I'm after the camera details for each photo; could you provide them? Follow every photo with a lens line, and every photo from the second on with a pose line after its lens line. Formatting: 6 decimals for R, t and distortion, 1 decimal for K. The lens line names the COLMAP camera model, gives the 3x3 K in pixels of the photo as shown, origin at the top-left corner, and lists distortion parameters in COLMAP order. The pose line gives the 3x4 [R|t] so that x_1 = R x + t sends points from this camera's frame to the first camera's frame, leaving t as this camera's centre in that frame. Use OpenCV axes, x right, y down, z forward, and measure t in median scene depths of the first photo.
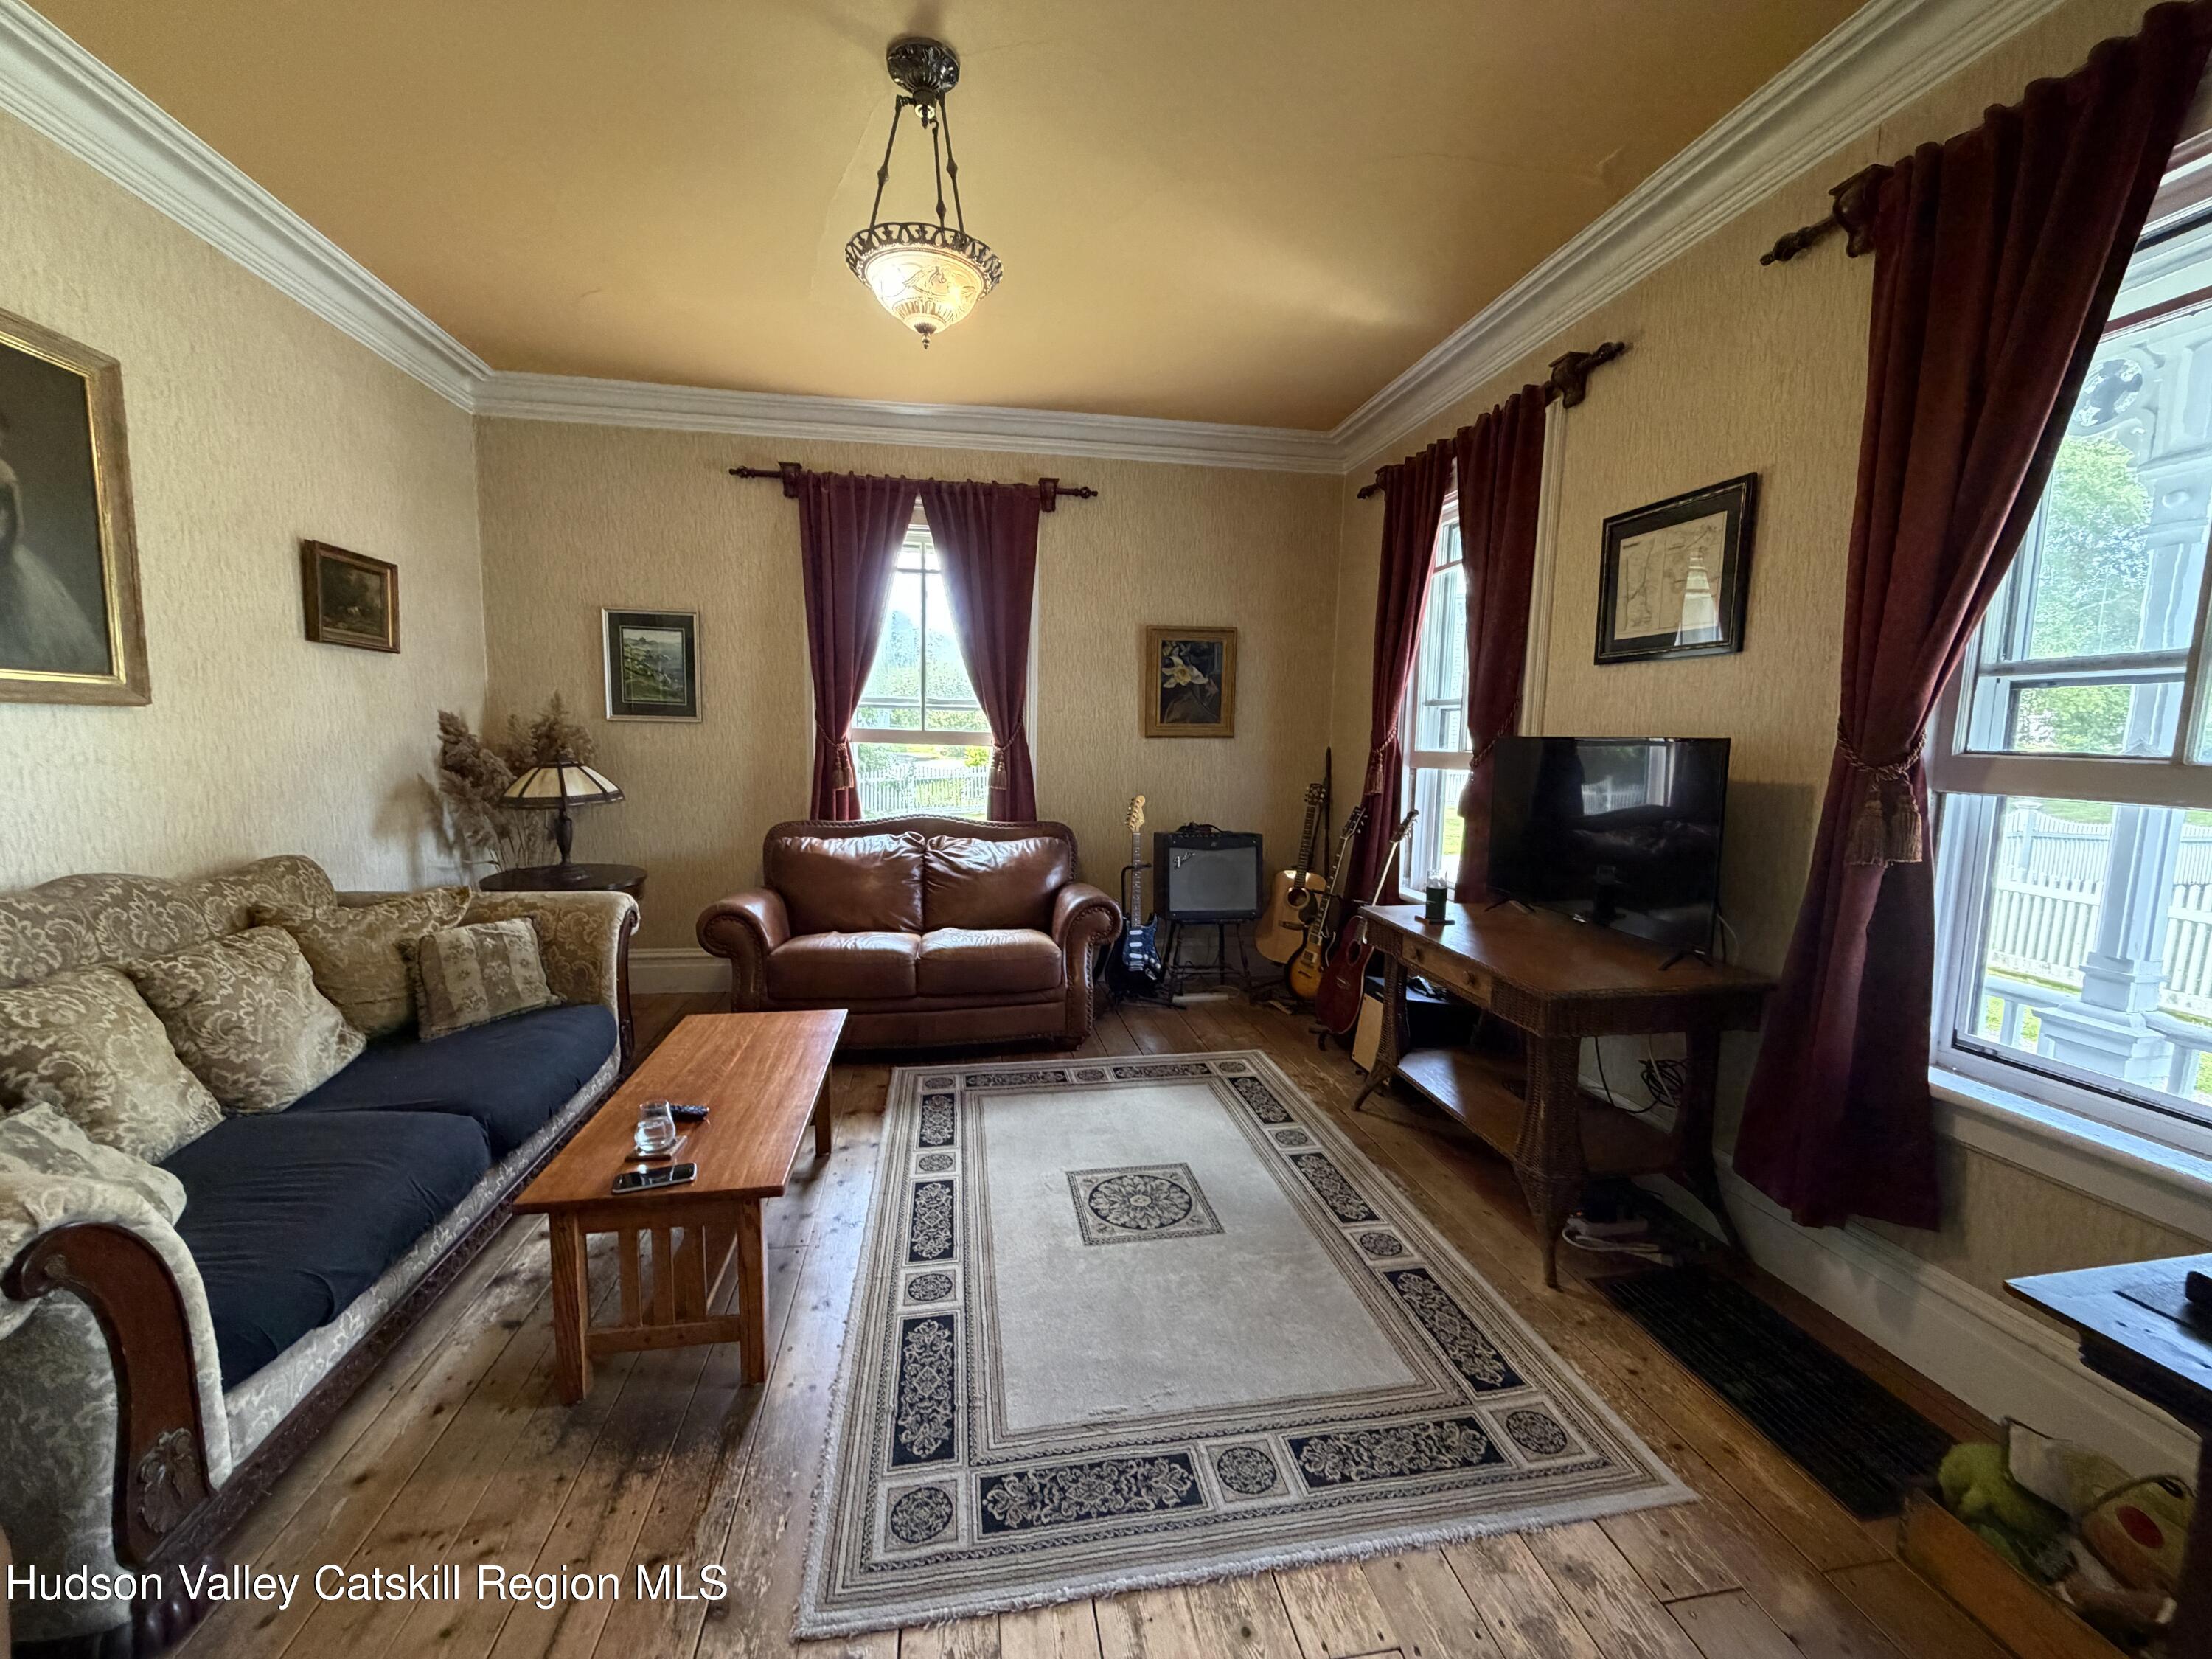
lens RADIAL K [[877.9, 0, 1106.0], [0, 877.9, 829.5], [0, 0, 1]] dist [0.001690, -0.000283]
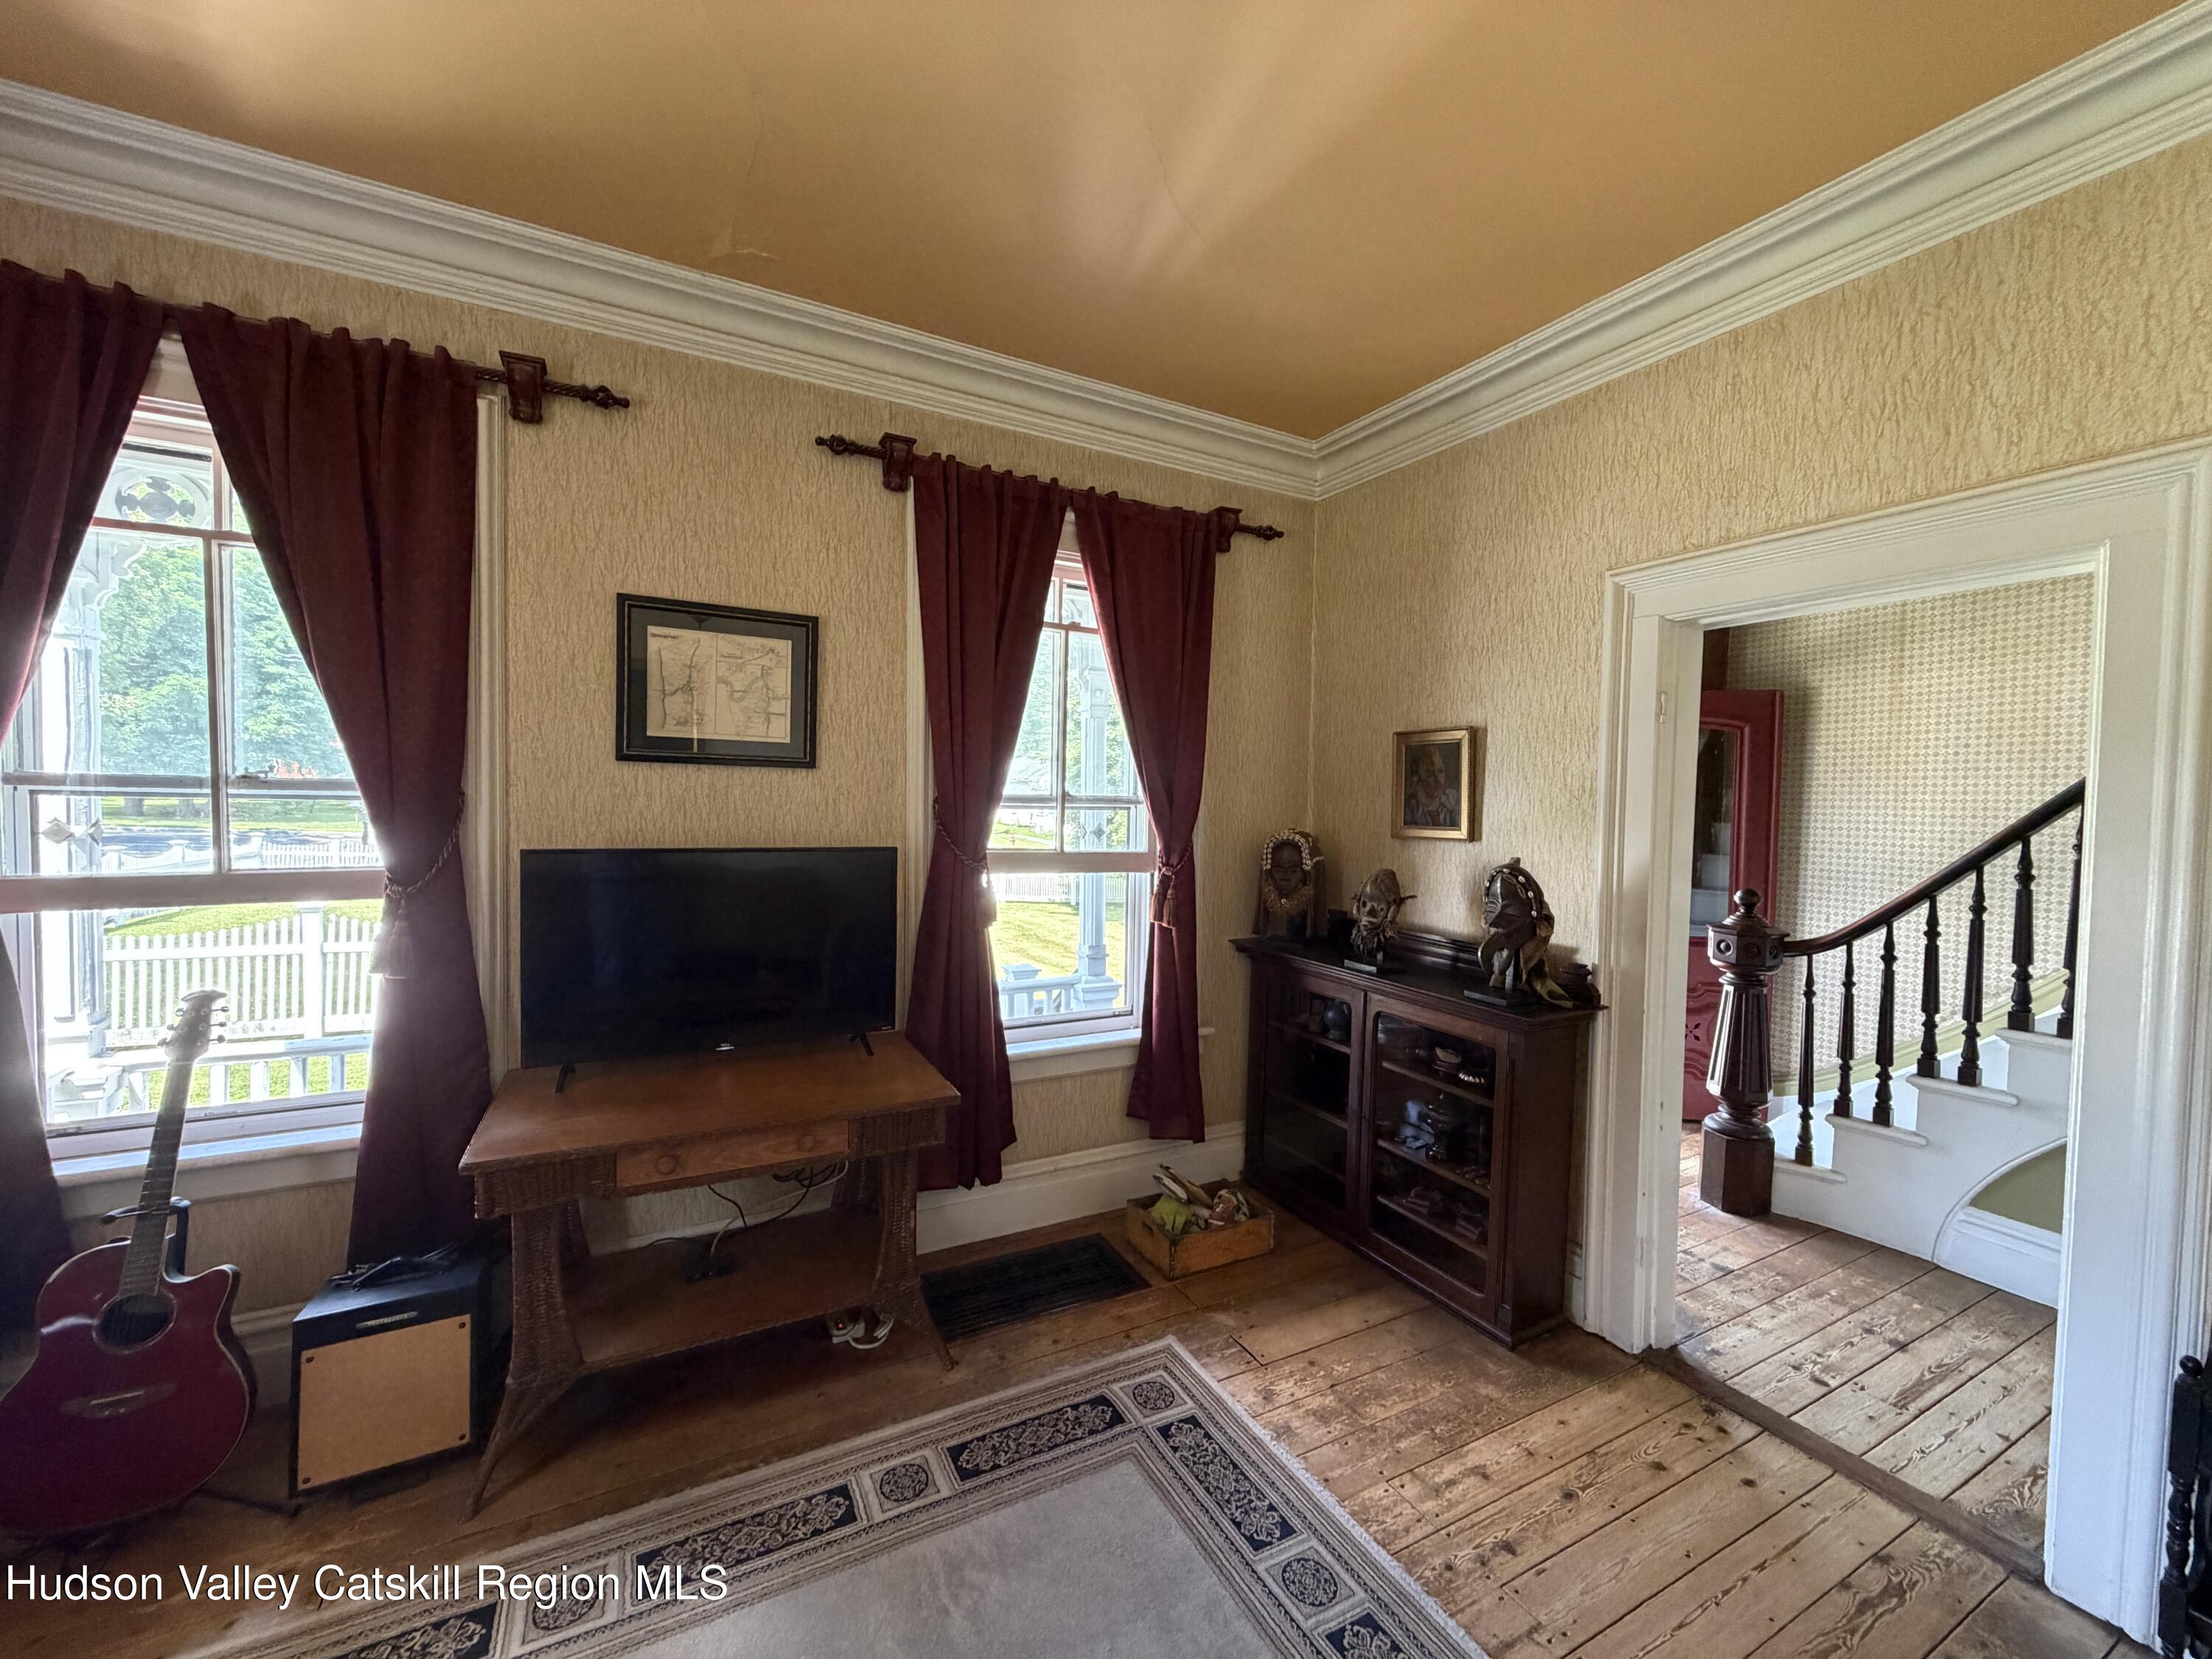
lens RADIAL K [[877.9, 0, 1106.0], [0, 877.9, 829.5], [0, 0, 1]] dist [0.001690, -0.000283]
pose [[-0.310027, -0.052537, 0.949275, -0.481882], [0.082177, 0.993254, 0.081810, -0.182682], [-0.947170, 0.103372, -0.303618, 0.981340]]
